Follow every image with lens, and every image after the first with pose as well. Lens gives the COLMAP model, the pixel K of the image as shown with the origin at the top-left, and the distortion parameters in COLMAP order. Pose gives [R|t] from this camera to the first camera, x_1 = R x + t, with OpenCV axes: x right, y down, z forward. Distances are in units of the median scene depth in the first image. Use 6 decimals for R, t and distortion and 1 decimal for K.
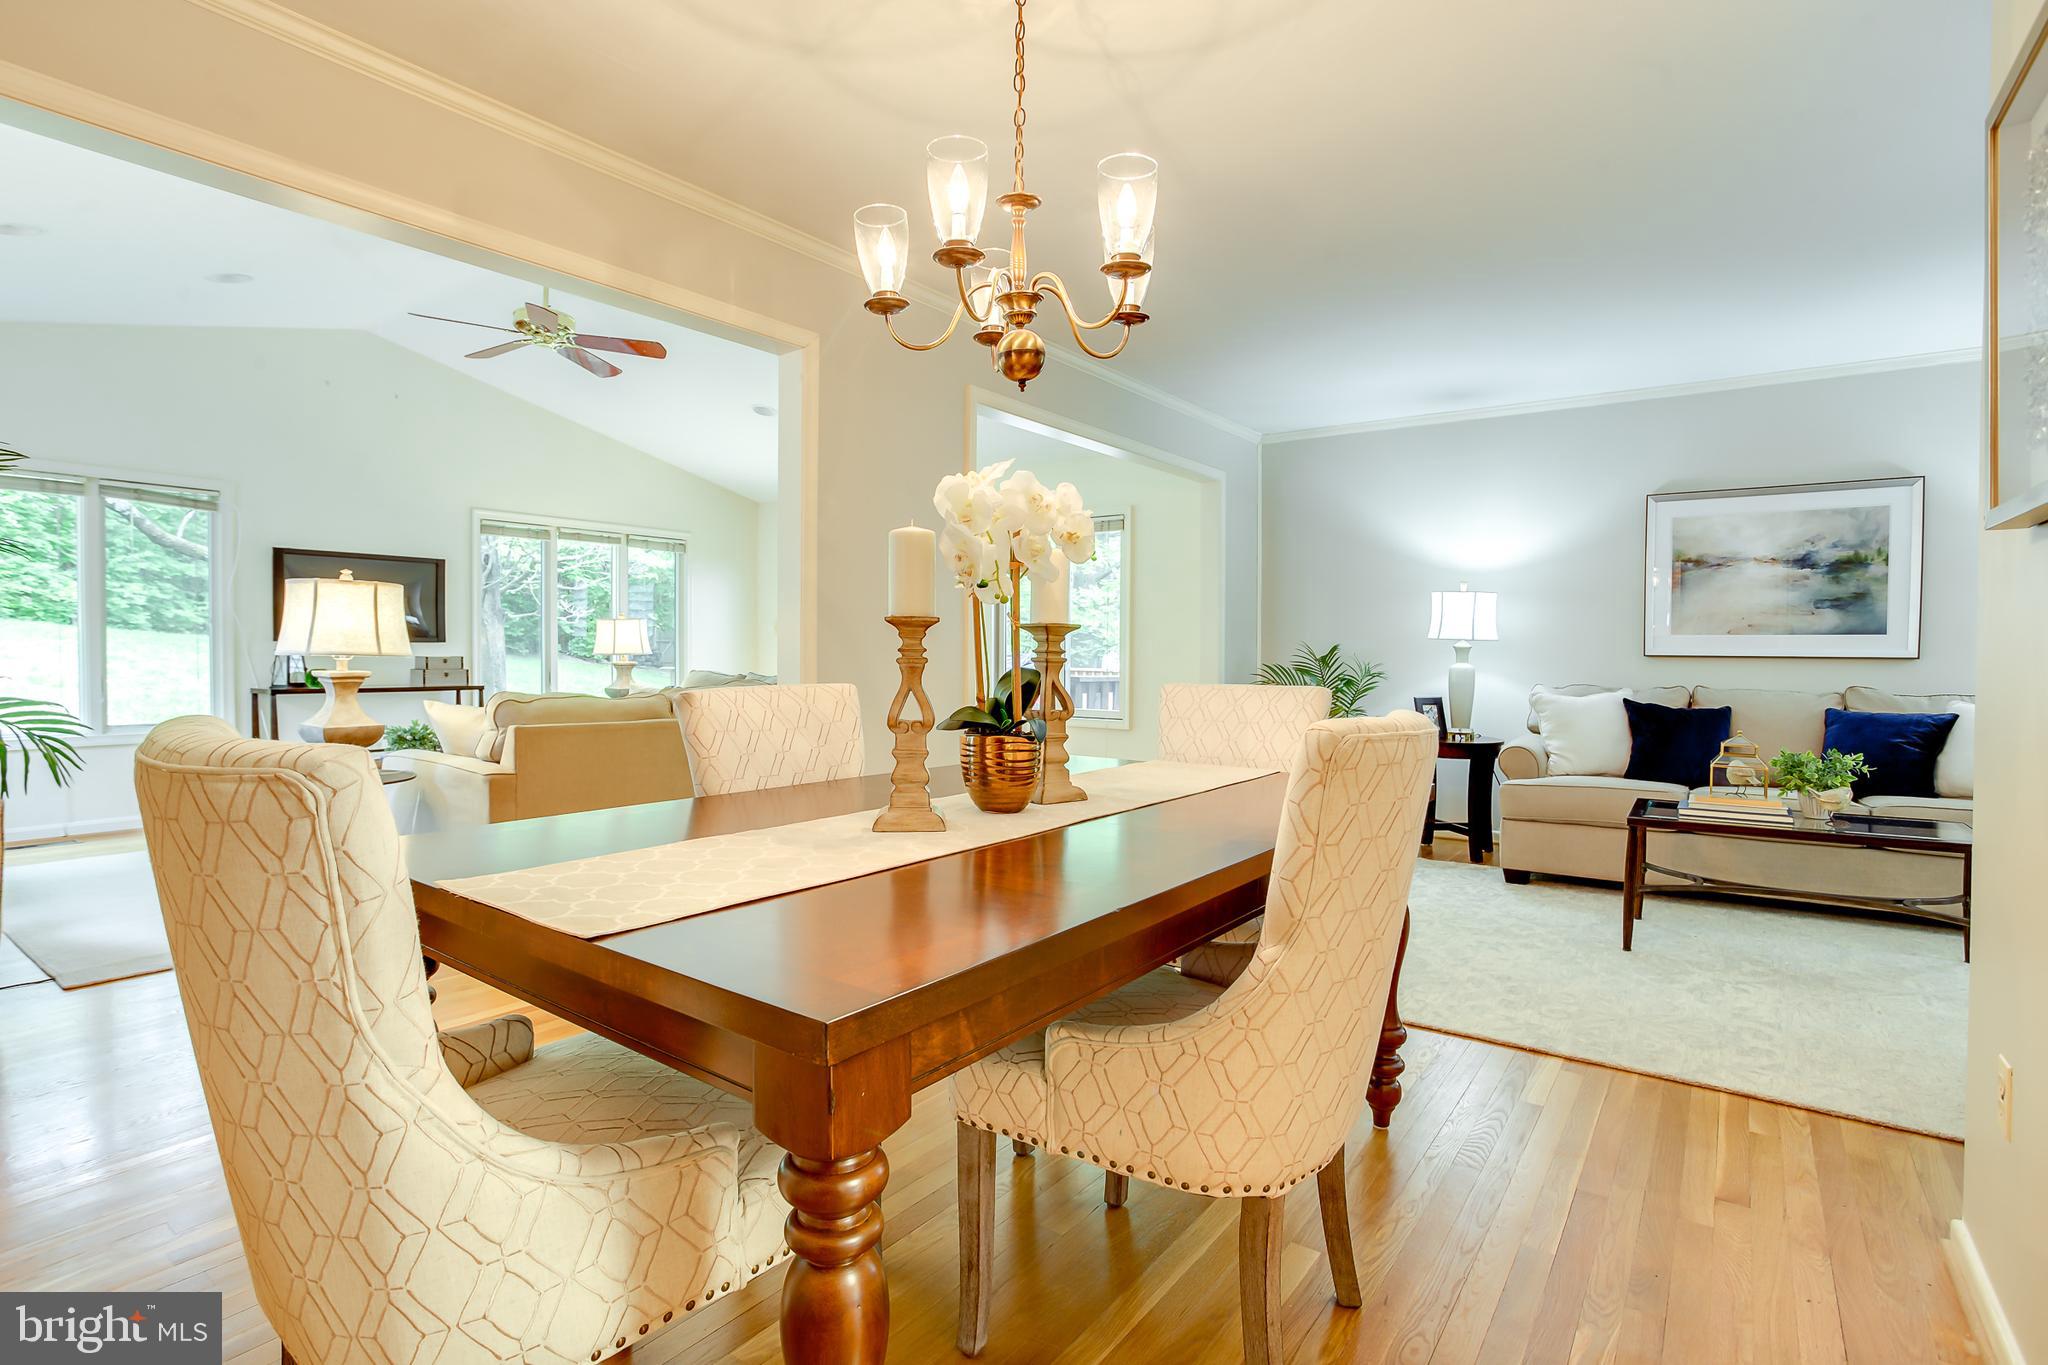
lens RADIAL K [[1007.0, 0, 1022.4], [0, 1007.0, 676.5], [0, 0, 1]] dist [-0.043382, 0.017356]
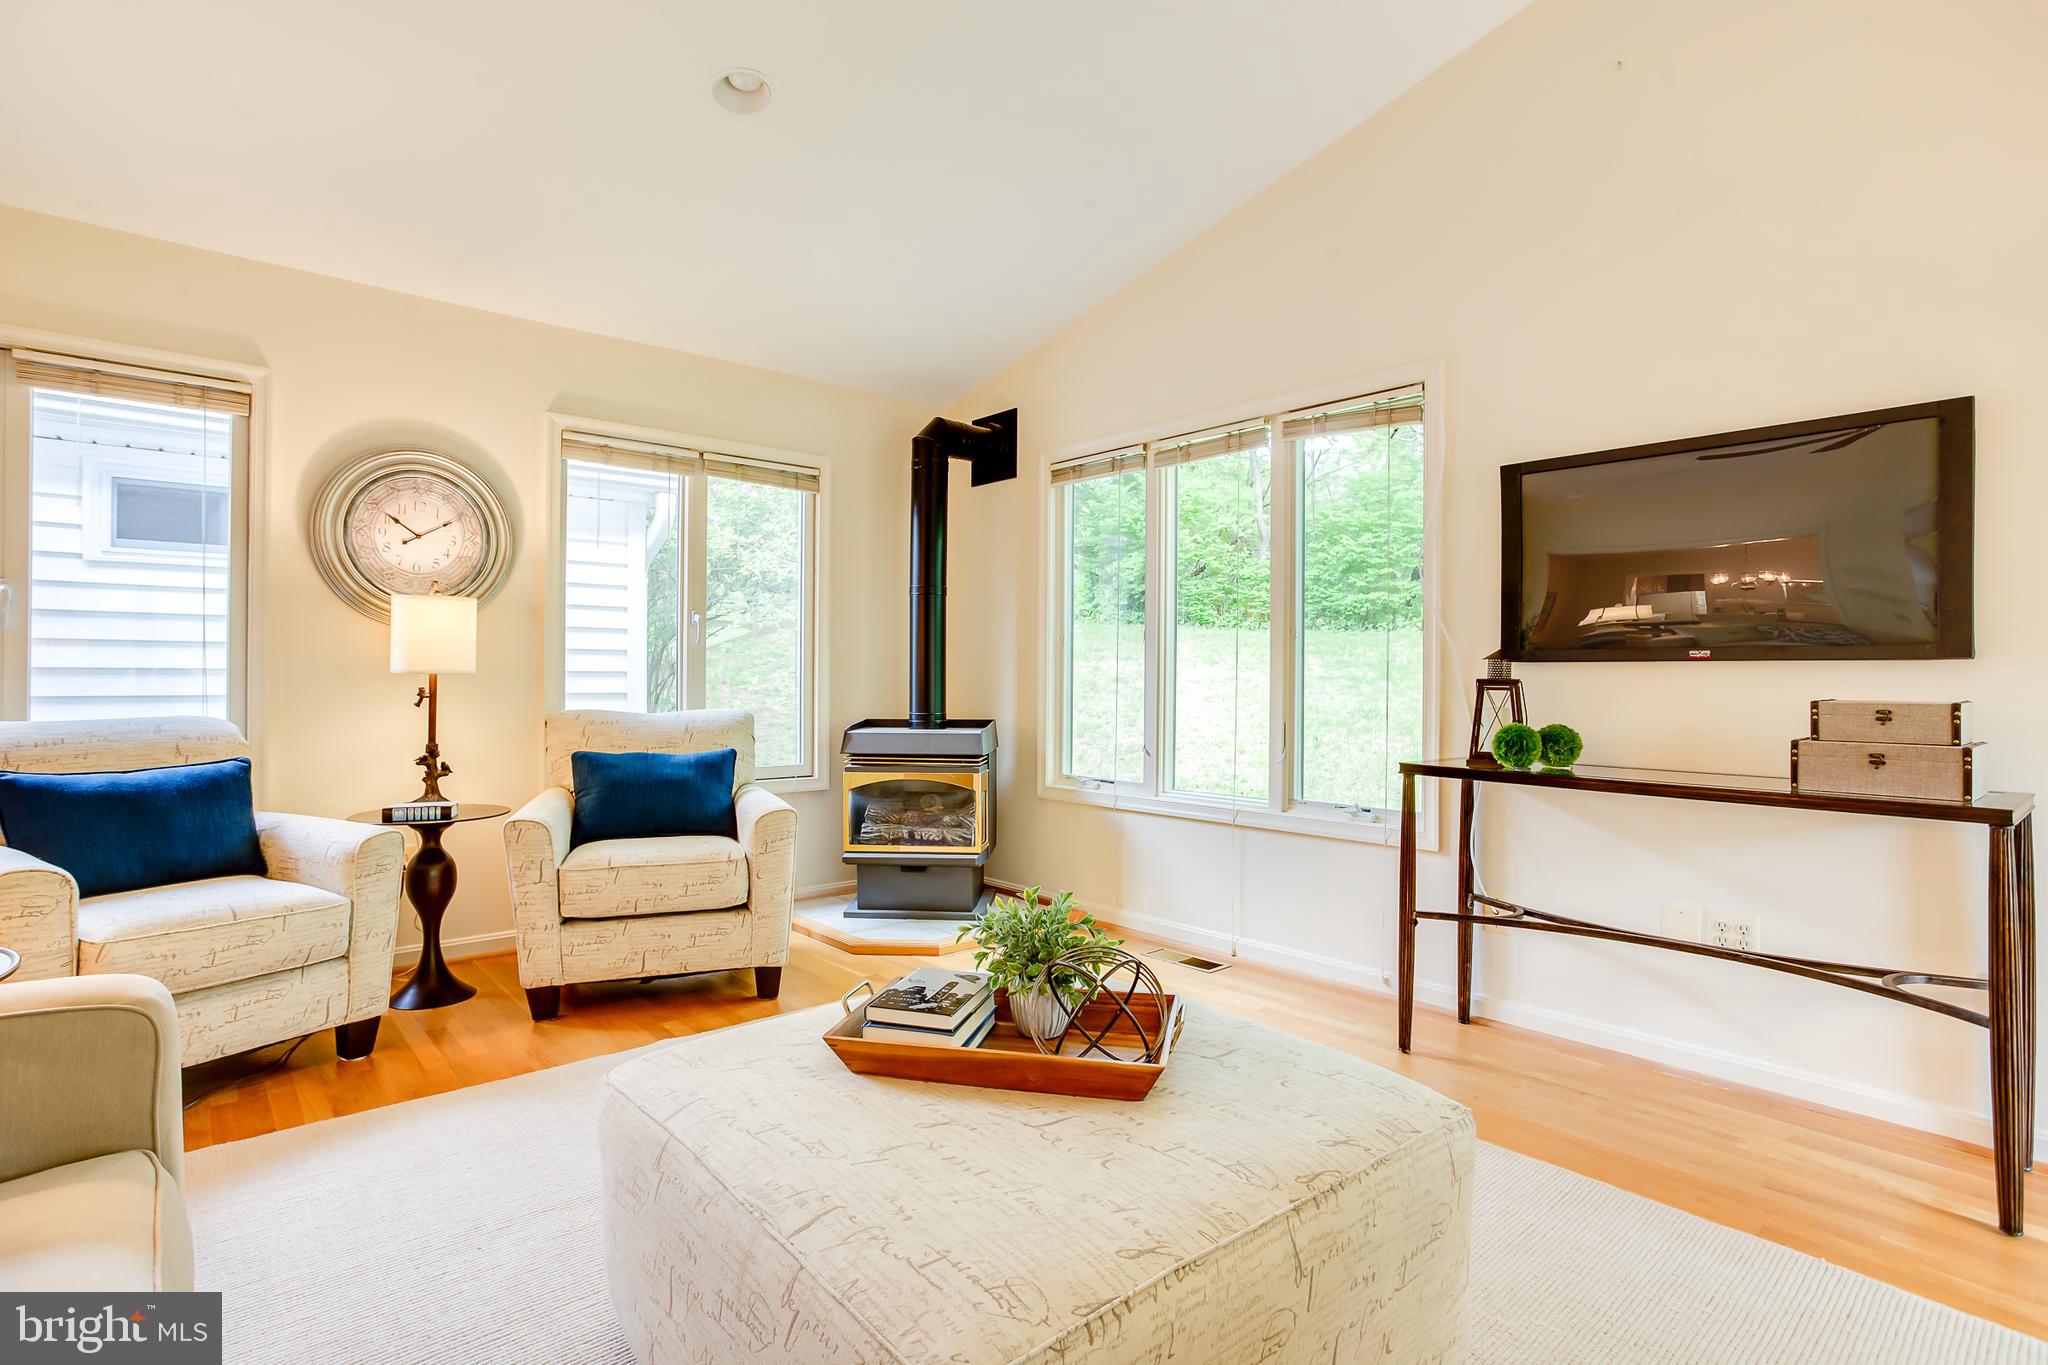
lens RADIAL K [[1007.0, 0, 1022.4], [0, 1007.0, 676.5], [0, 0, 1]] dist [-0.043382, 0.017356]
pose [[-0.221732, -0.009181, -0.975064, -0.240102], [-0.031291, 0.999508, -0.002296, -0.020932], [0.974605, 0.030002, -0.221910, 0.878289]]
